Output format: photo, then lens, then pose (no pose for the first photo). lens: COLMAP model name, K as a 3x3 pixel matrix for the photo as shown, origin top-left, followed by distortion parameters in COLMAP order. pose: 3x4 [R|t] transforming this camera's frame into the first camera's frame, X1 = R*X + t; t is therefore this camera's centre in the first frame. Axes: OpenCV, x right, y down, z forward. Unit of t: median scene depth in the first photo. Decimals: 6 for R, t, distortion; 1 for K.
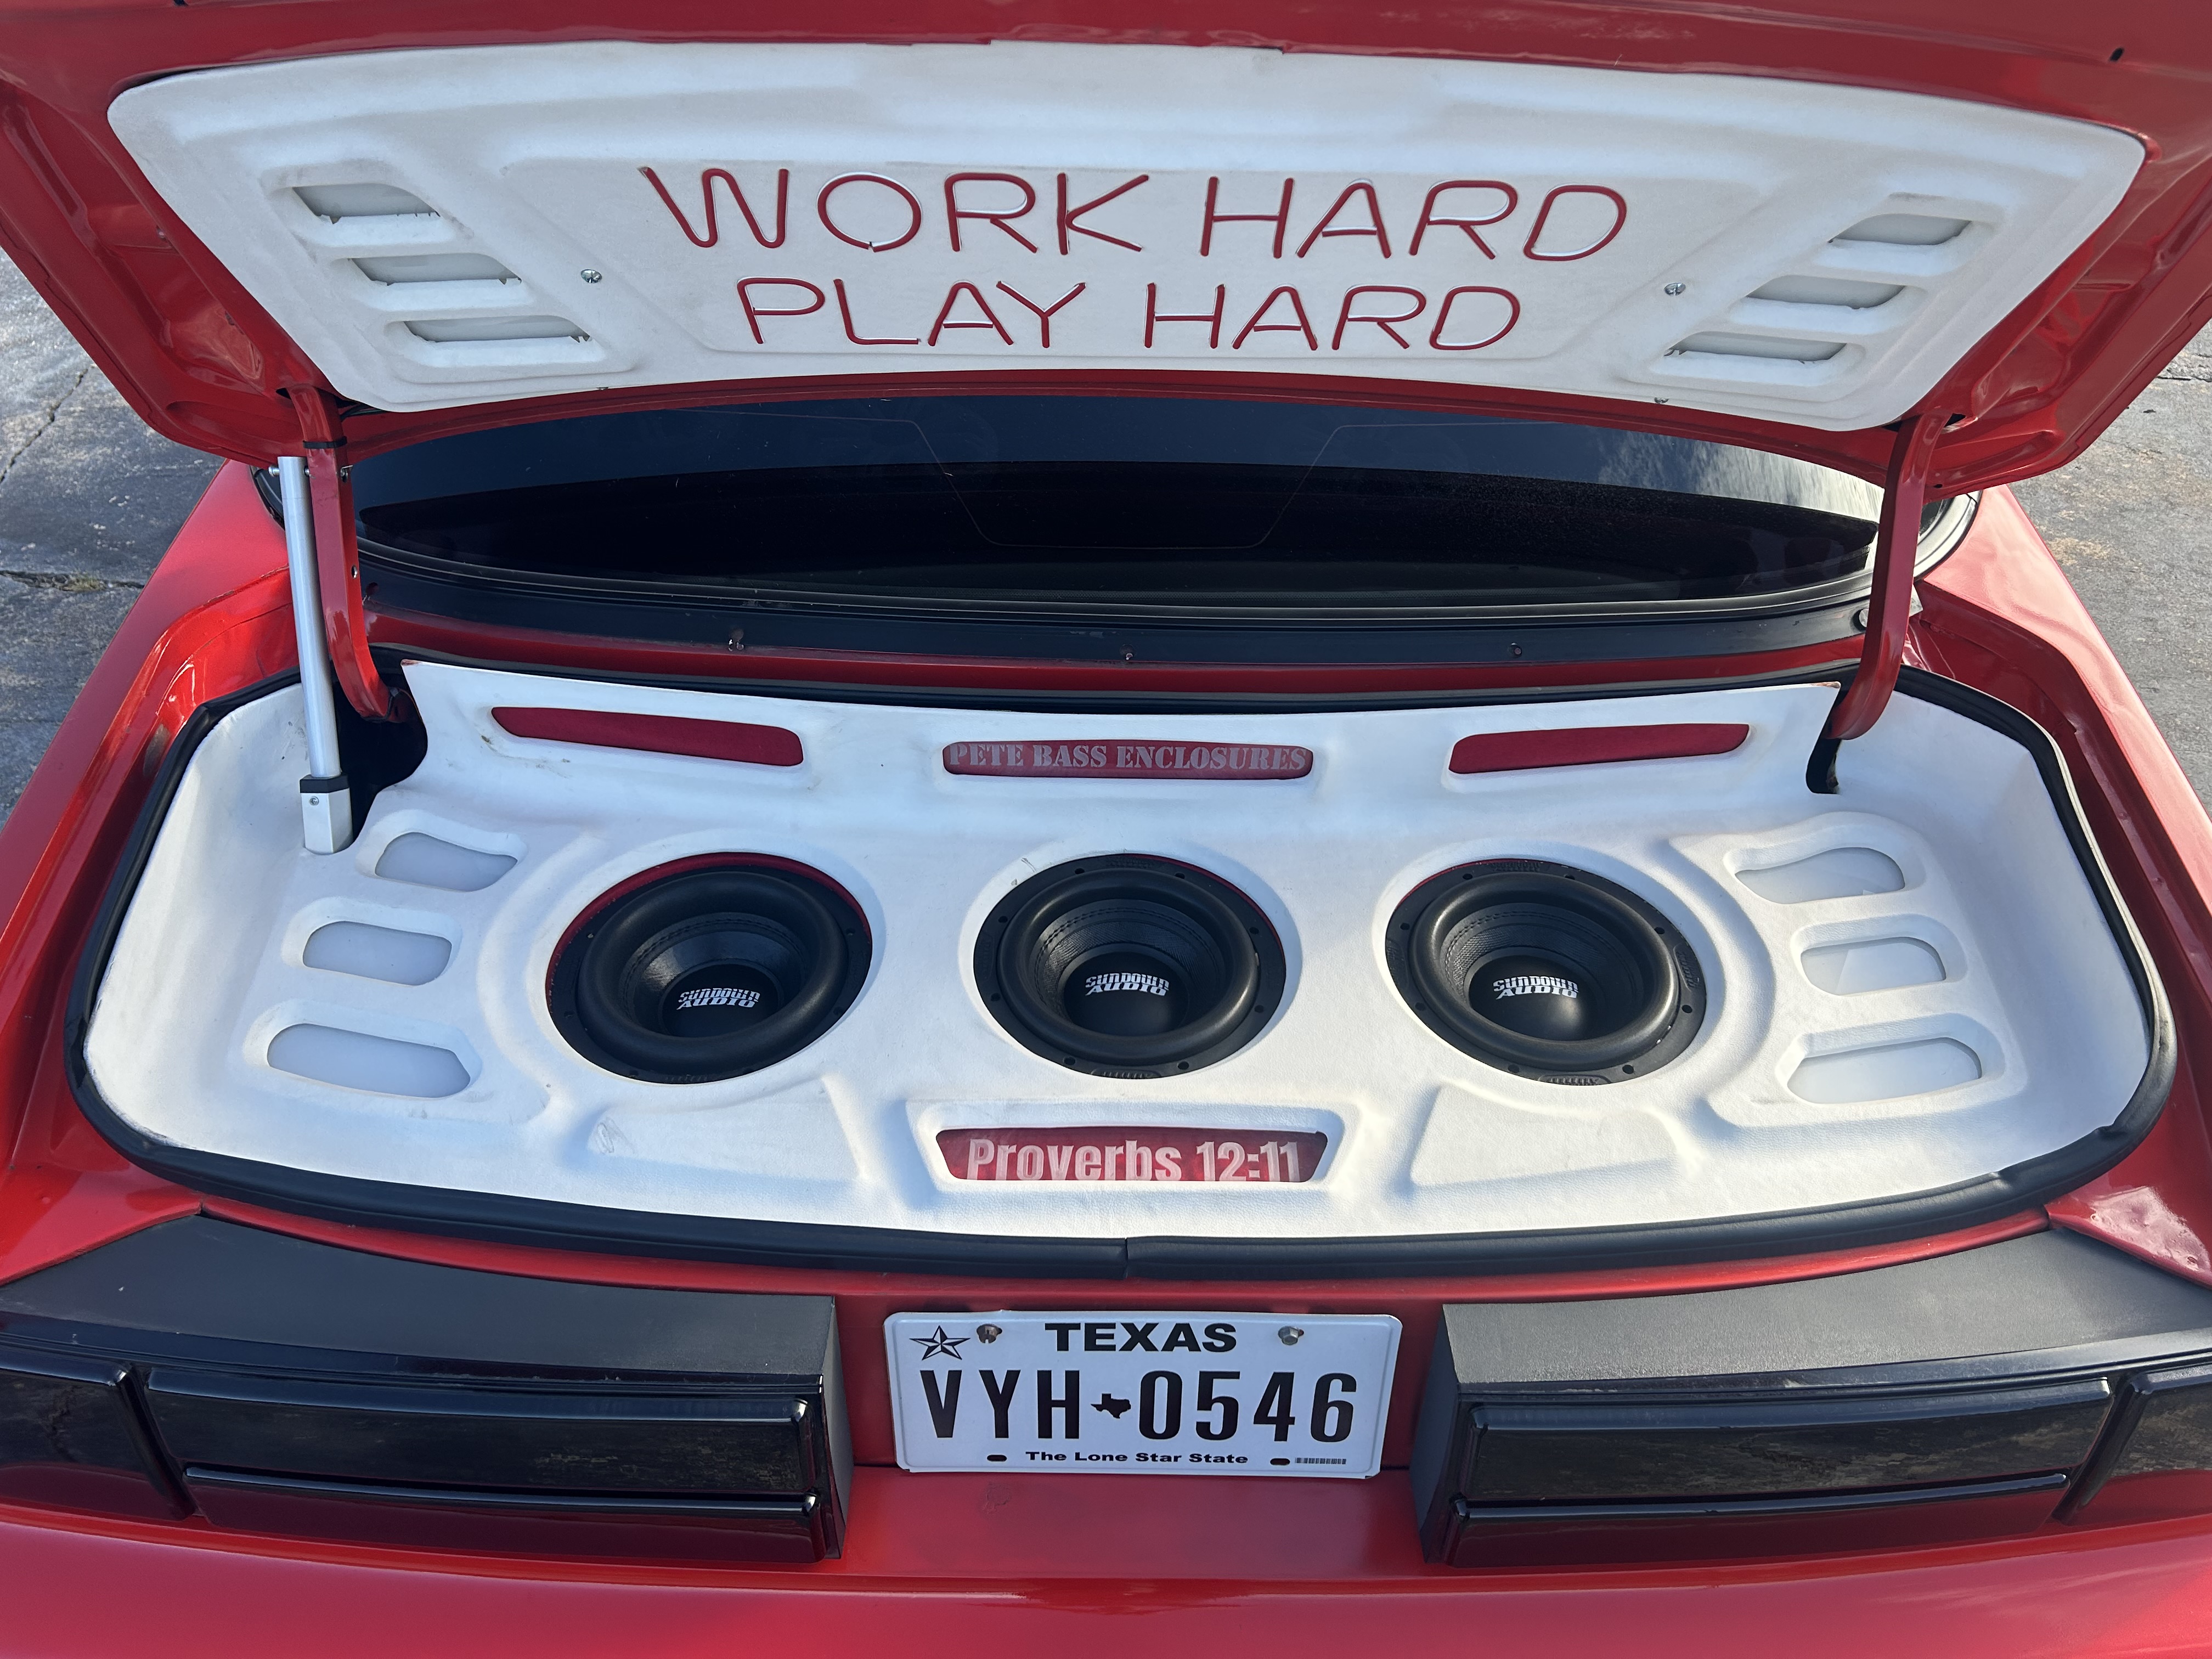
lens RADIAL K [[1663.9, 0, 1097.3], [0, 1663.9, 816.7], [0, 0, 1]] dist [0.052507, -0.059995]
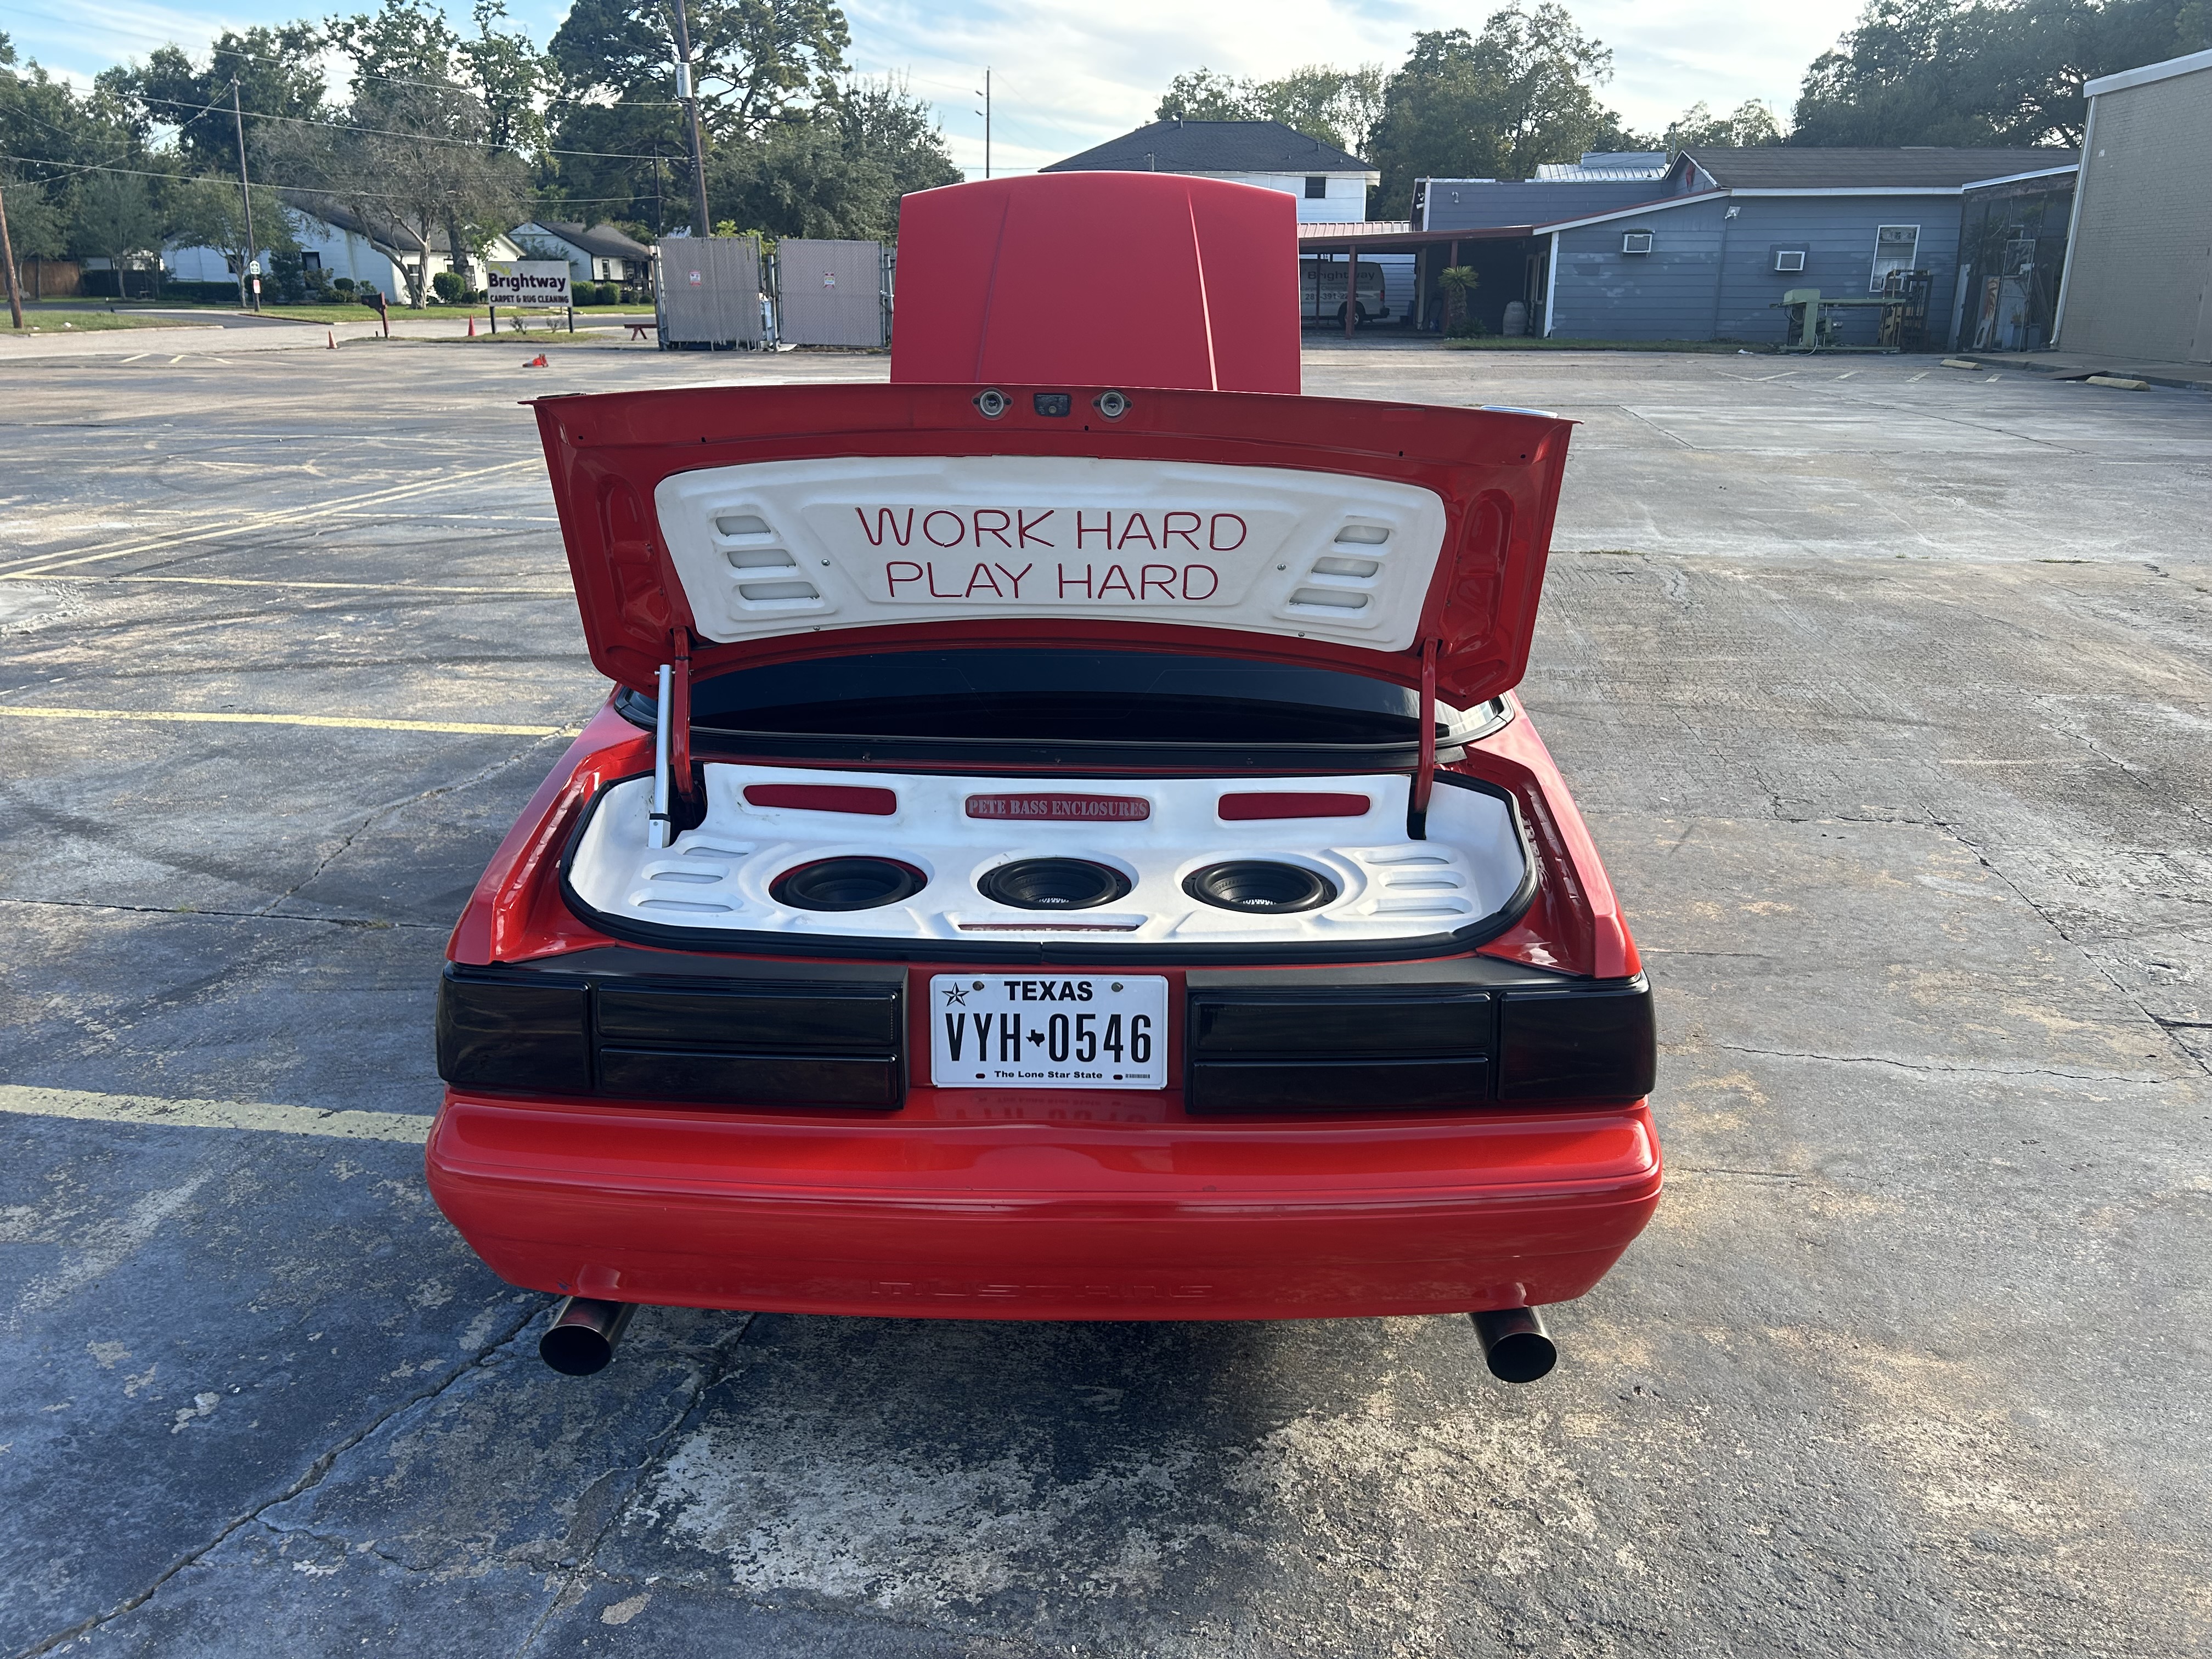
lens RADIAL K [[1663.9, 0, 1100.9], [0, 1663.9, 818.3], [0, 0, 1]] dist [0.052507, -0.059995]
pose [[0.999839, -0.002553, -0.017734, 0.128055], [-0.004096, 0.931009, -0.364973, 0.856169], [0.017442, 0.364987, 0.930849, -1.041463]]
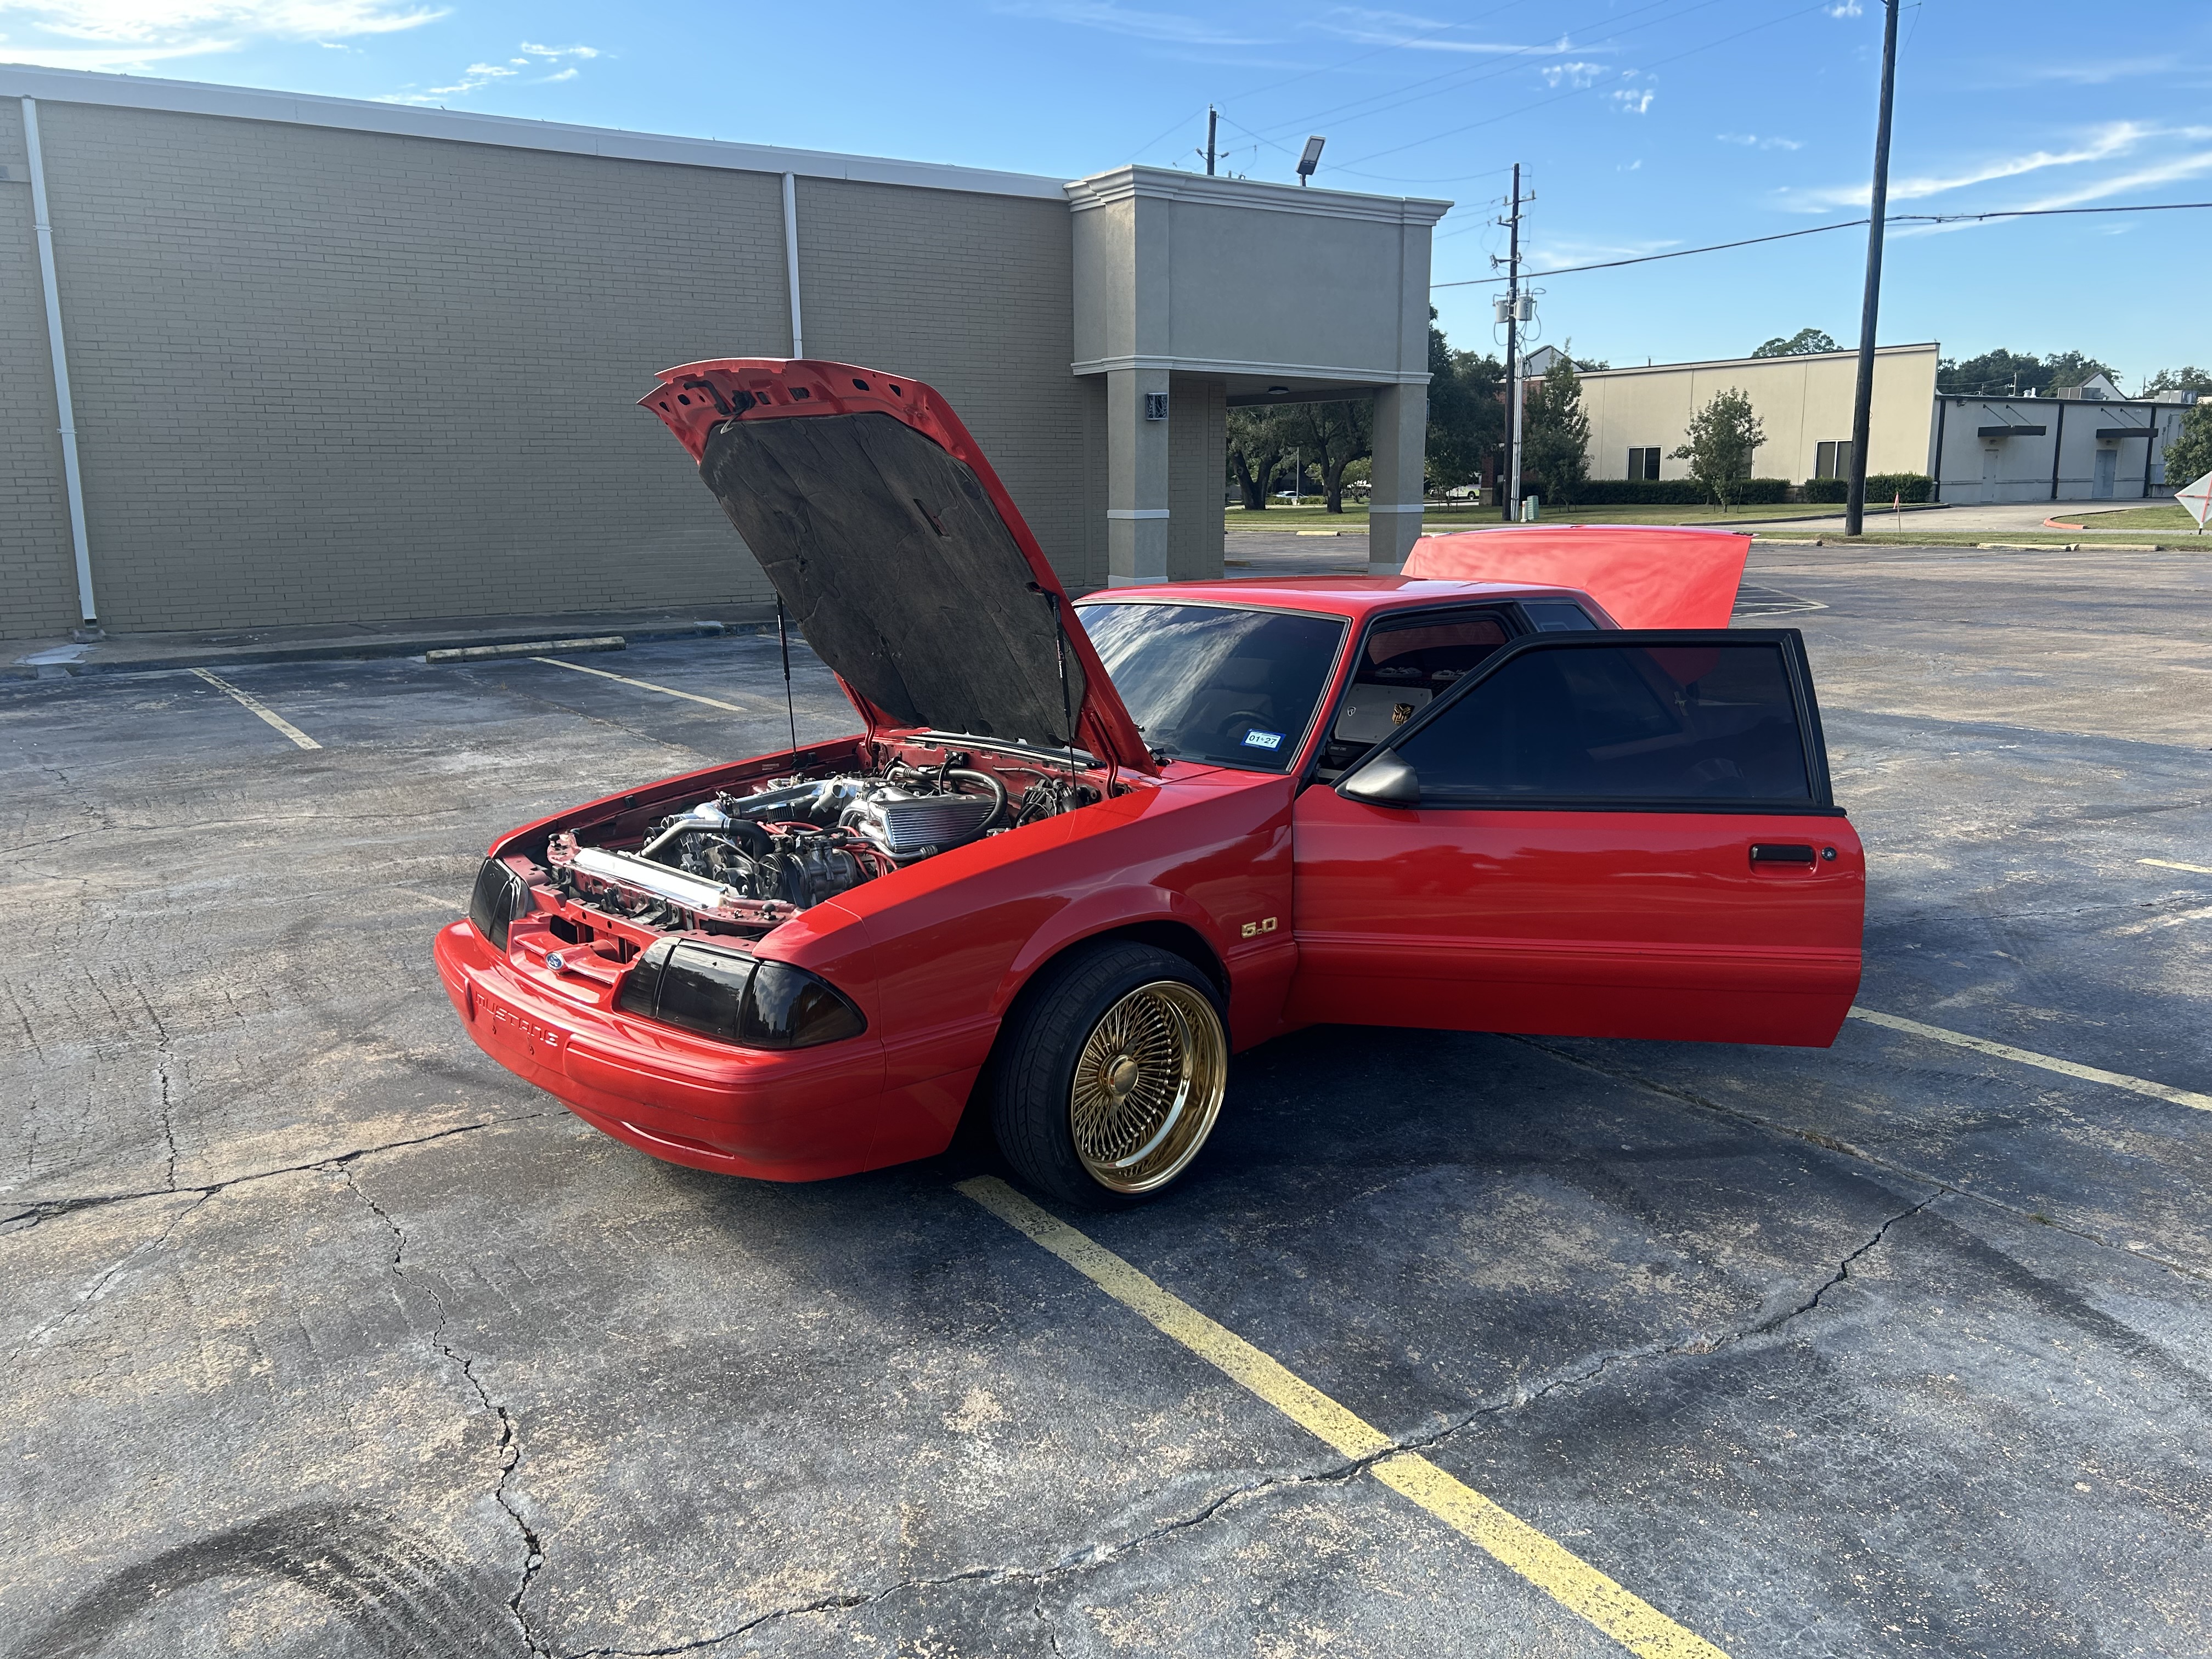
lens RADIAL K [[1663.9, 0, 1088.5], [0, 1663.9, 822.7], [0, 0, 1]] dist [0.052507, -0.059995]
pose [[-0.665013, -0.146518, 0.732318, -2.048039], [0.476229, 0.672149, 0.566941, -2.153171], [-0.575294, 0.725774, -0.377211, 2.581134]]
